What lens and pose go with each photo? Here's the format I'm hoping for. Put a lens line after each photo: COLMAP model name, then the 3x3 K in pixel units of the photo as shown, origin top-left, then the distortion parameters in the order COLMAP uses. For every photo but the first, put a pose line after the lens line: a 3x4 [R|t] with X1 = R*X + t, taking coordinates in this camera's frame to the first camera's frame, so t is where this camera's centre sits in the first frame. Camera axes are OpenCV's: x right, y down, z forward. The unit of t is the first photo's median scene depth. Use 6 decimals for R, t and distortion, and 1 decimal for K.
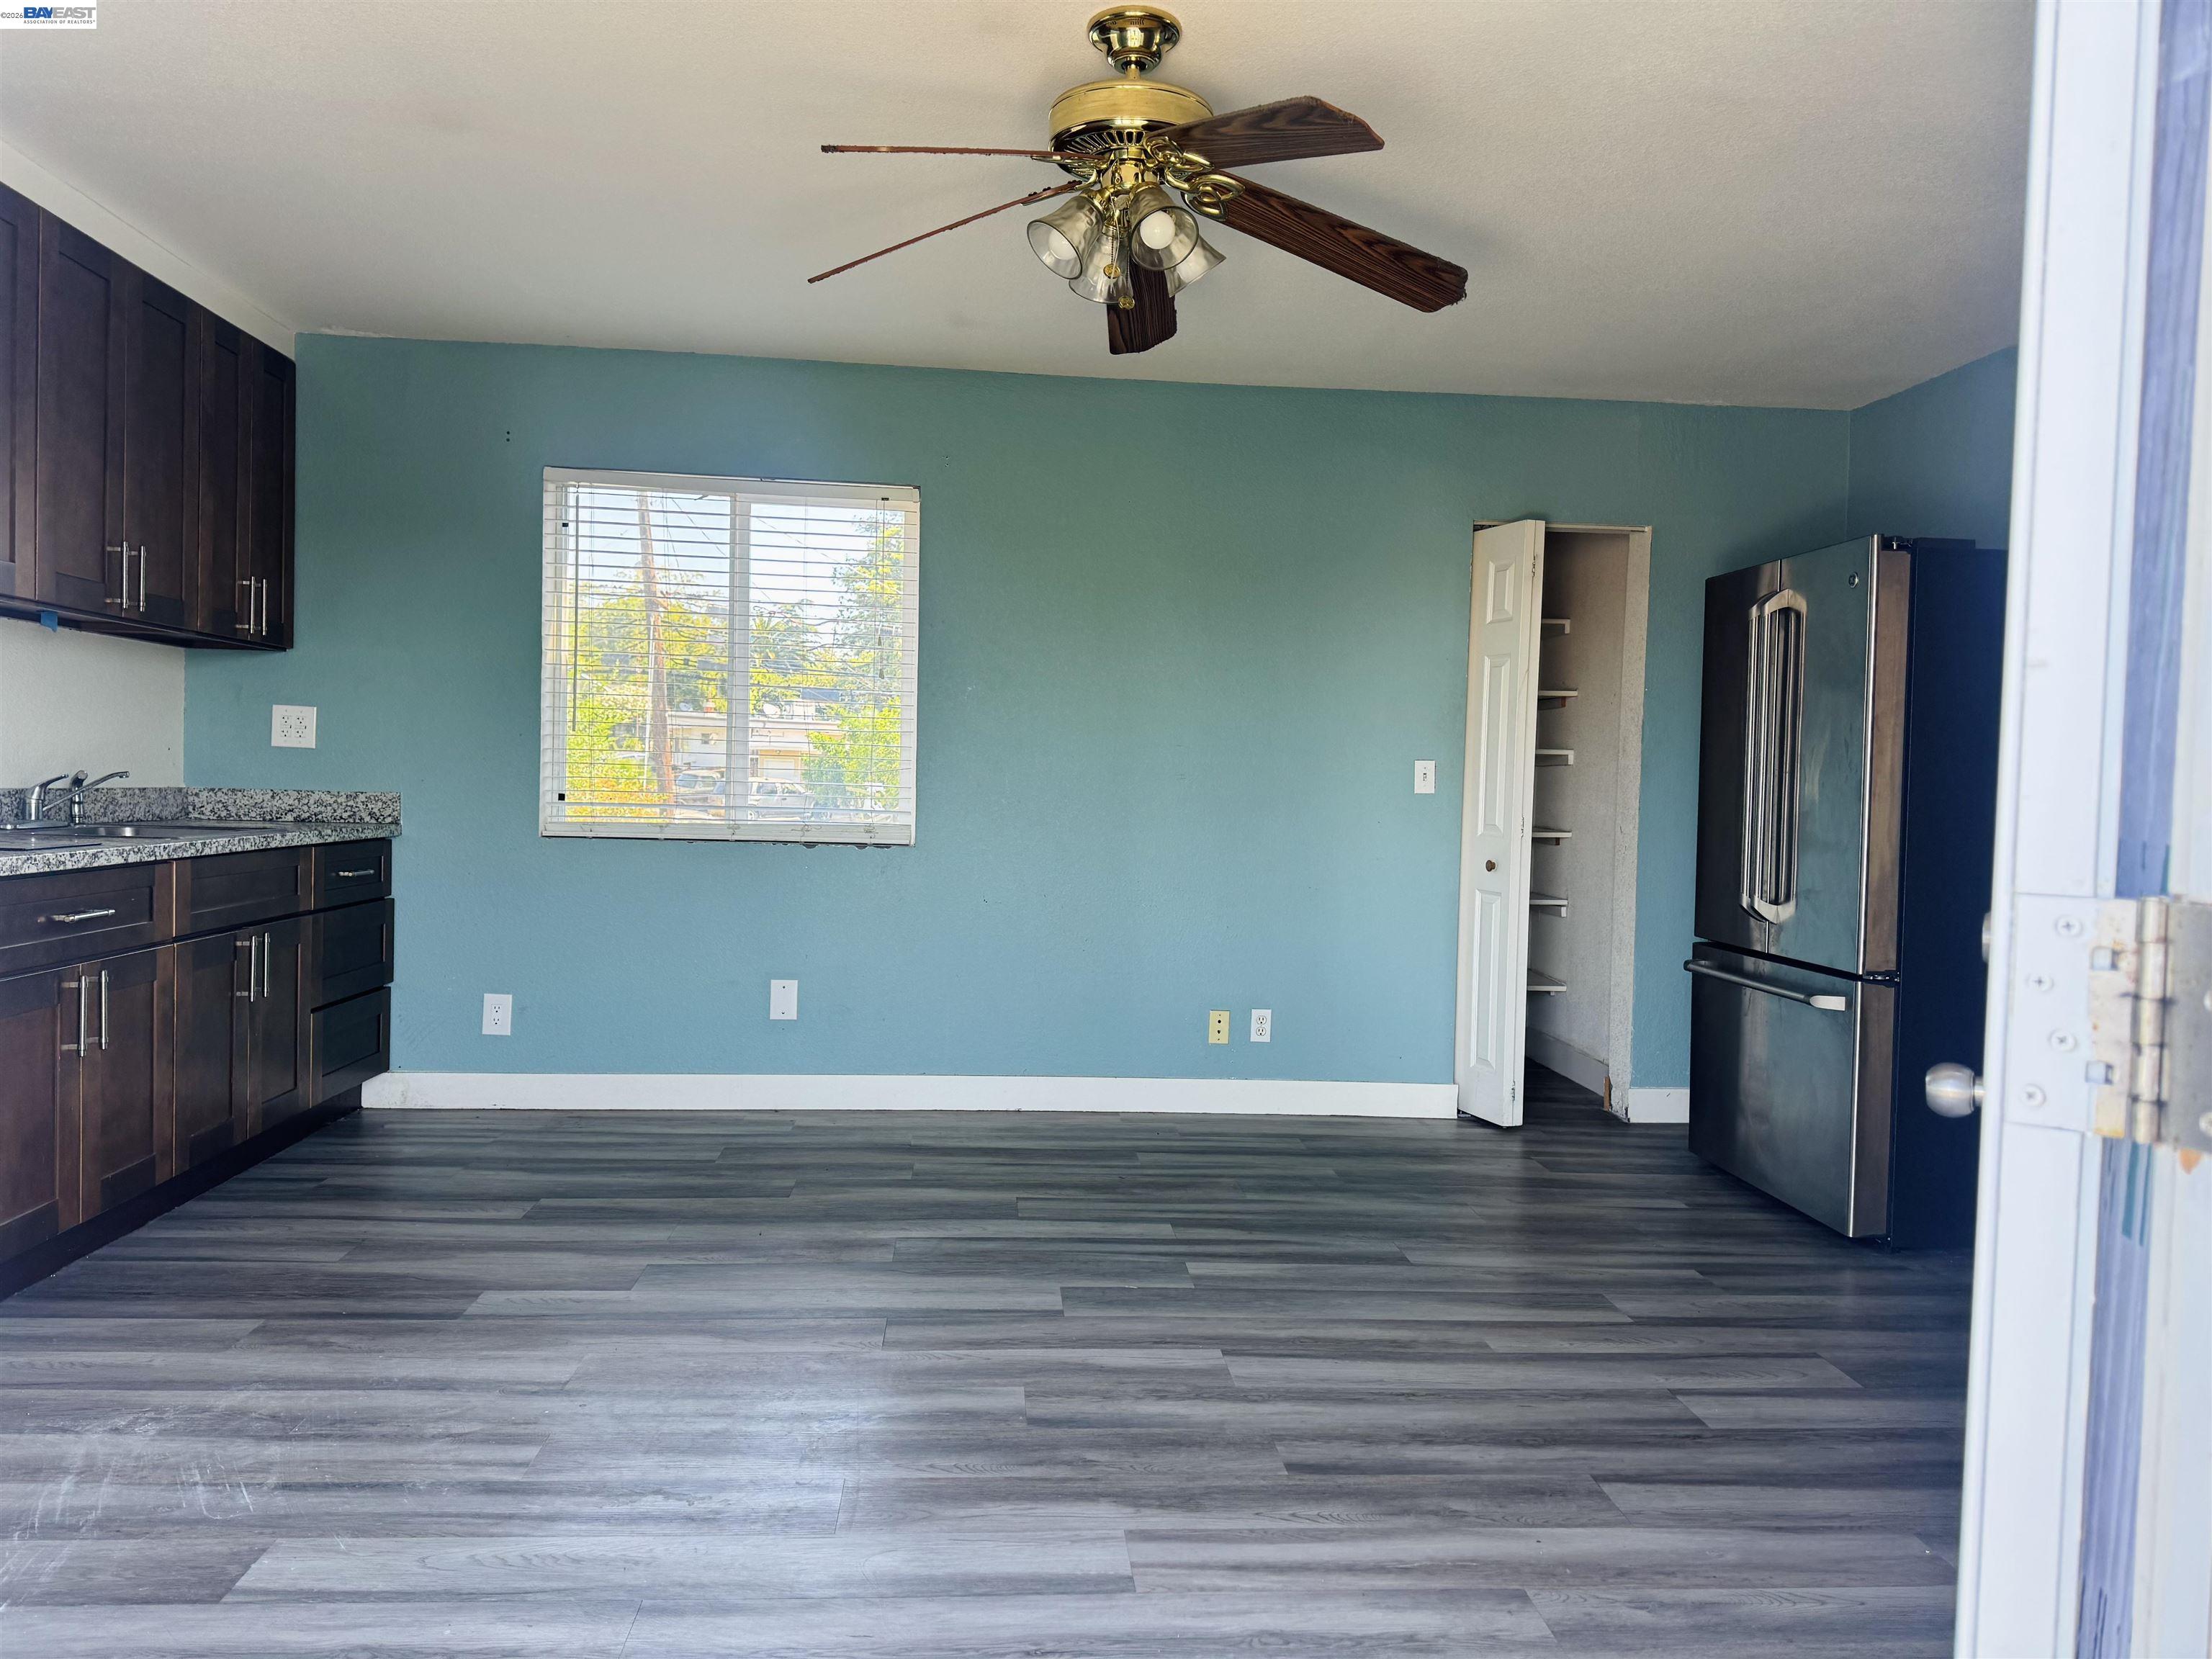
lens RADIAL K [[1561.2, 0, 1115.1], [0, 1561.2, 823.8], [0, 0, 1]] dist [0.145960, -0.238130]
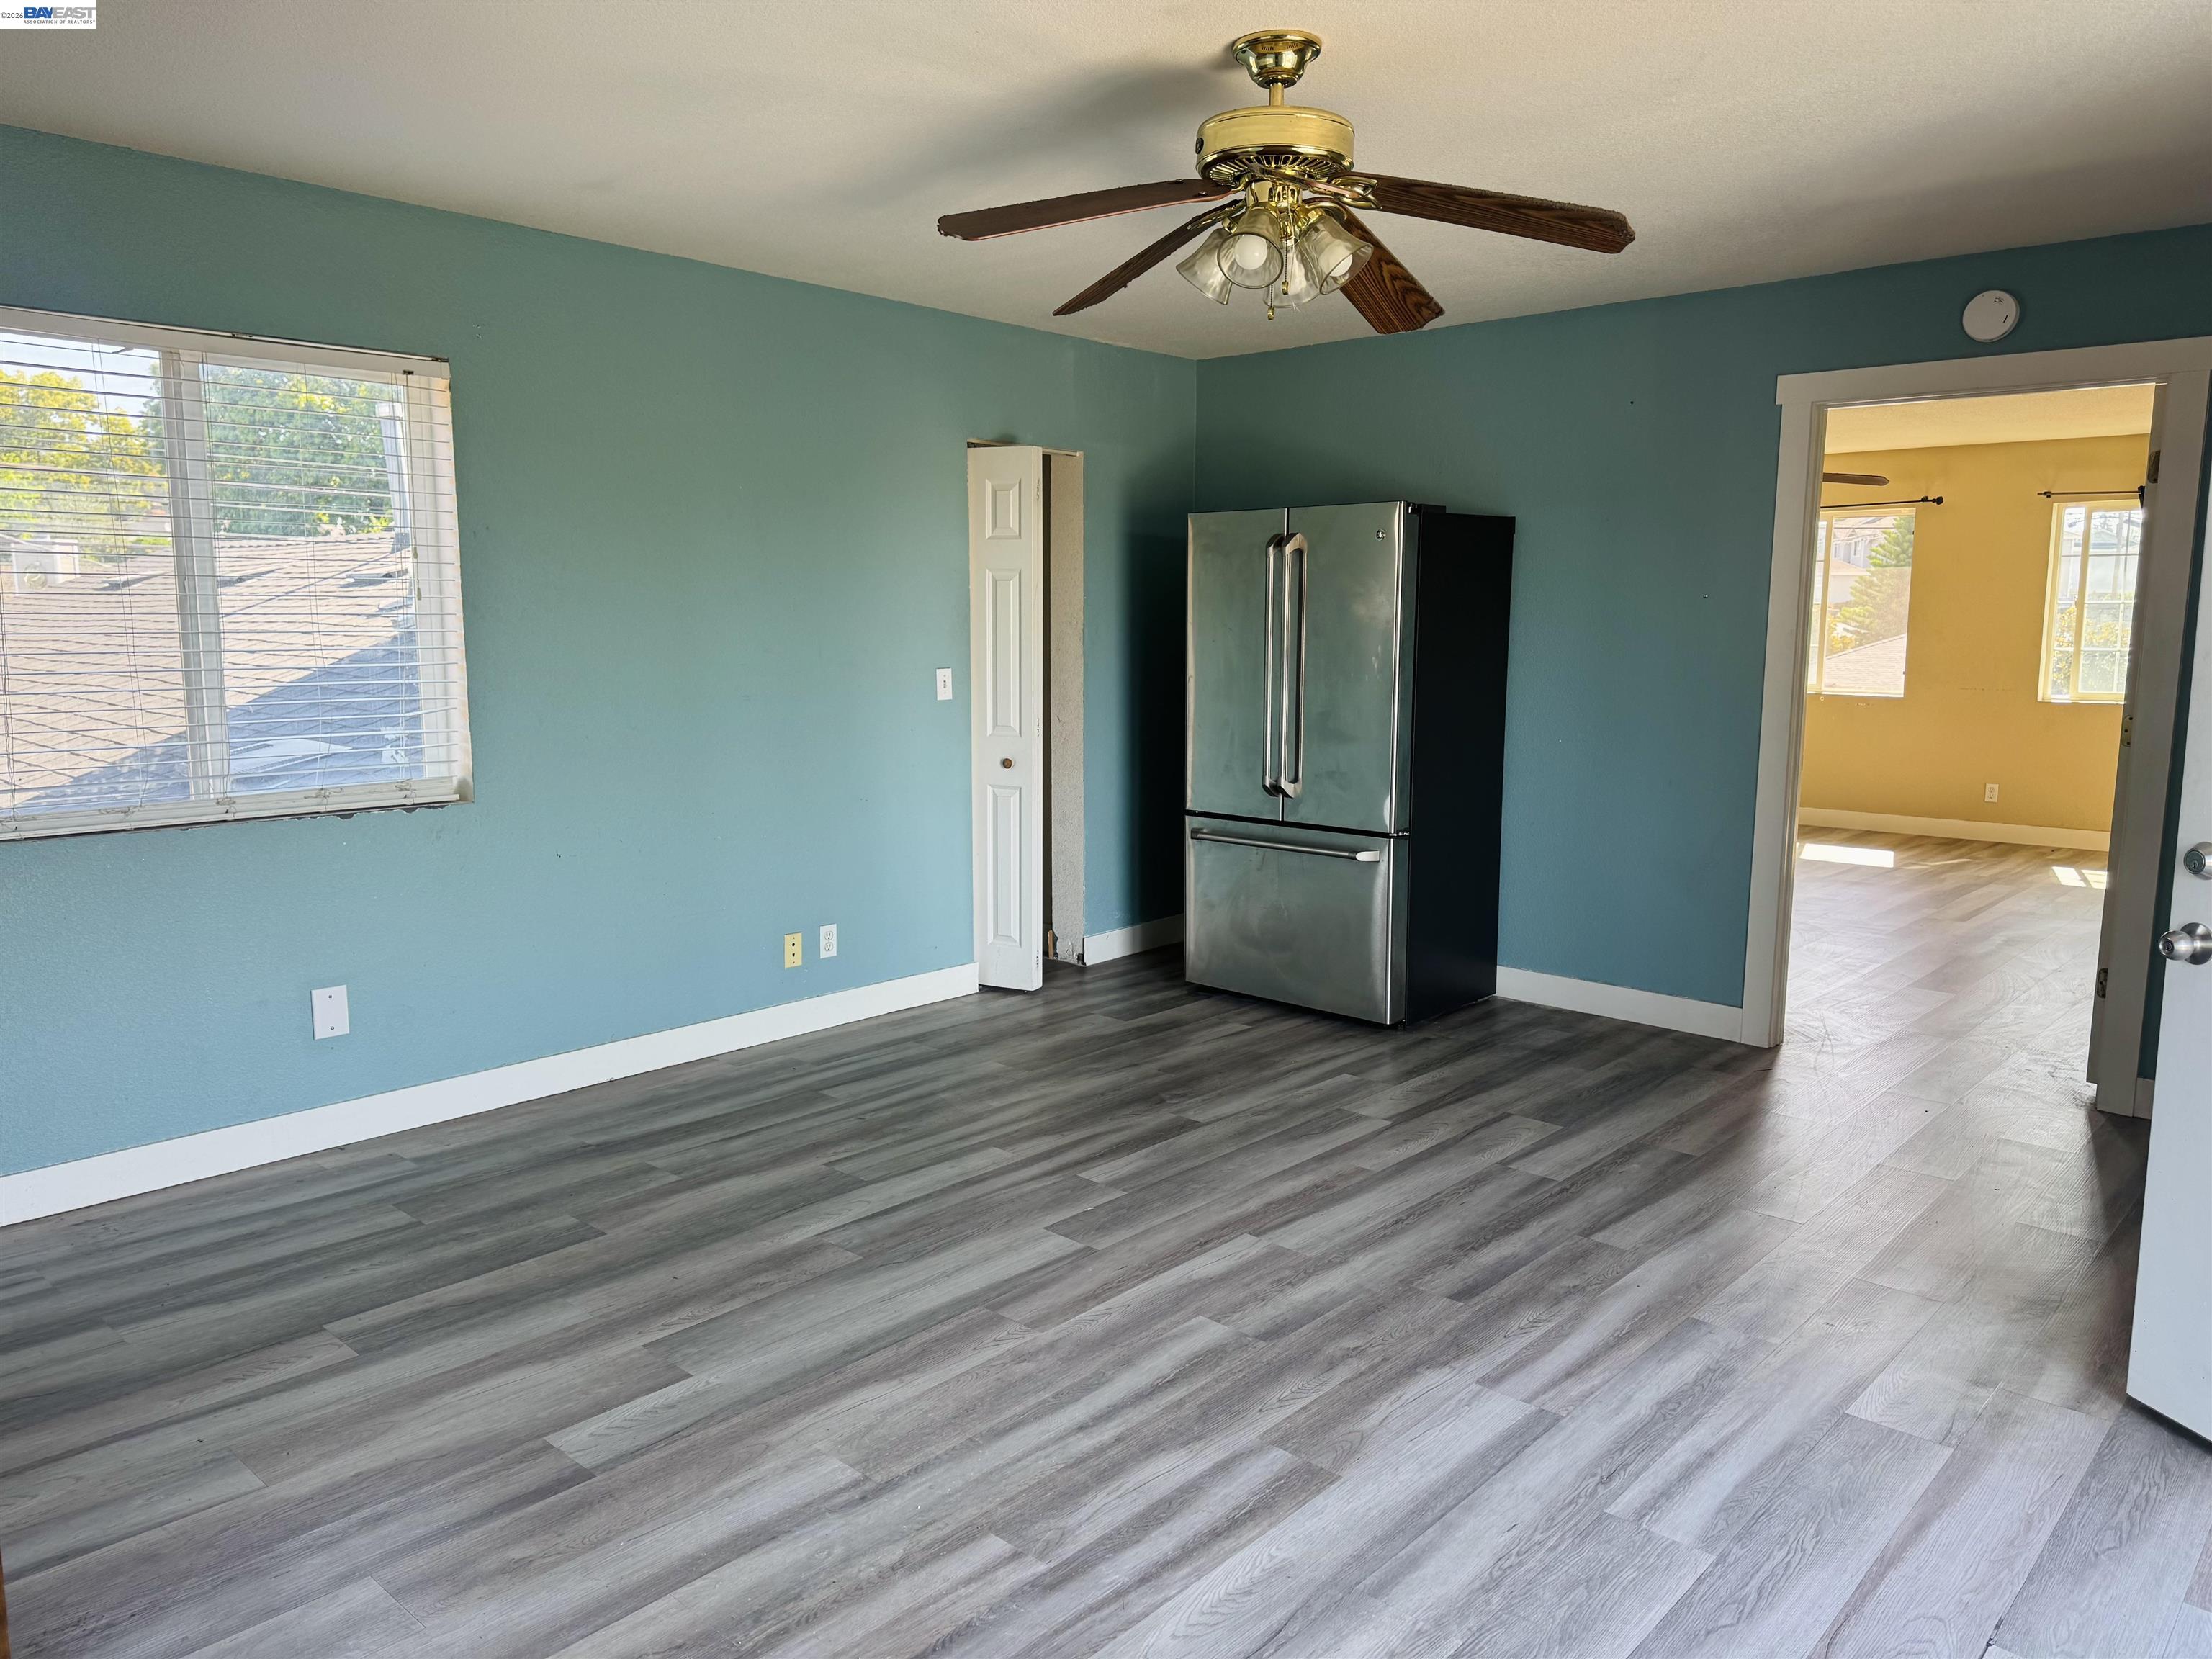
lens RADIAL K [[1561.2, 0, 1115.1], [0, 1561.2, 823.8], [0, 0, 1]] dist [0.145960, -0.238130]
pose [[0.723646, -0.117291, 0.680132, -0.601434], [0.035595, 0.990485, 0.132940, -0.097824], [-0.689253, -0.071992, 0.720935, 0.204137]]
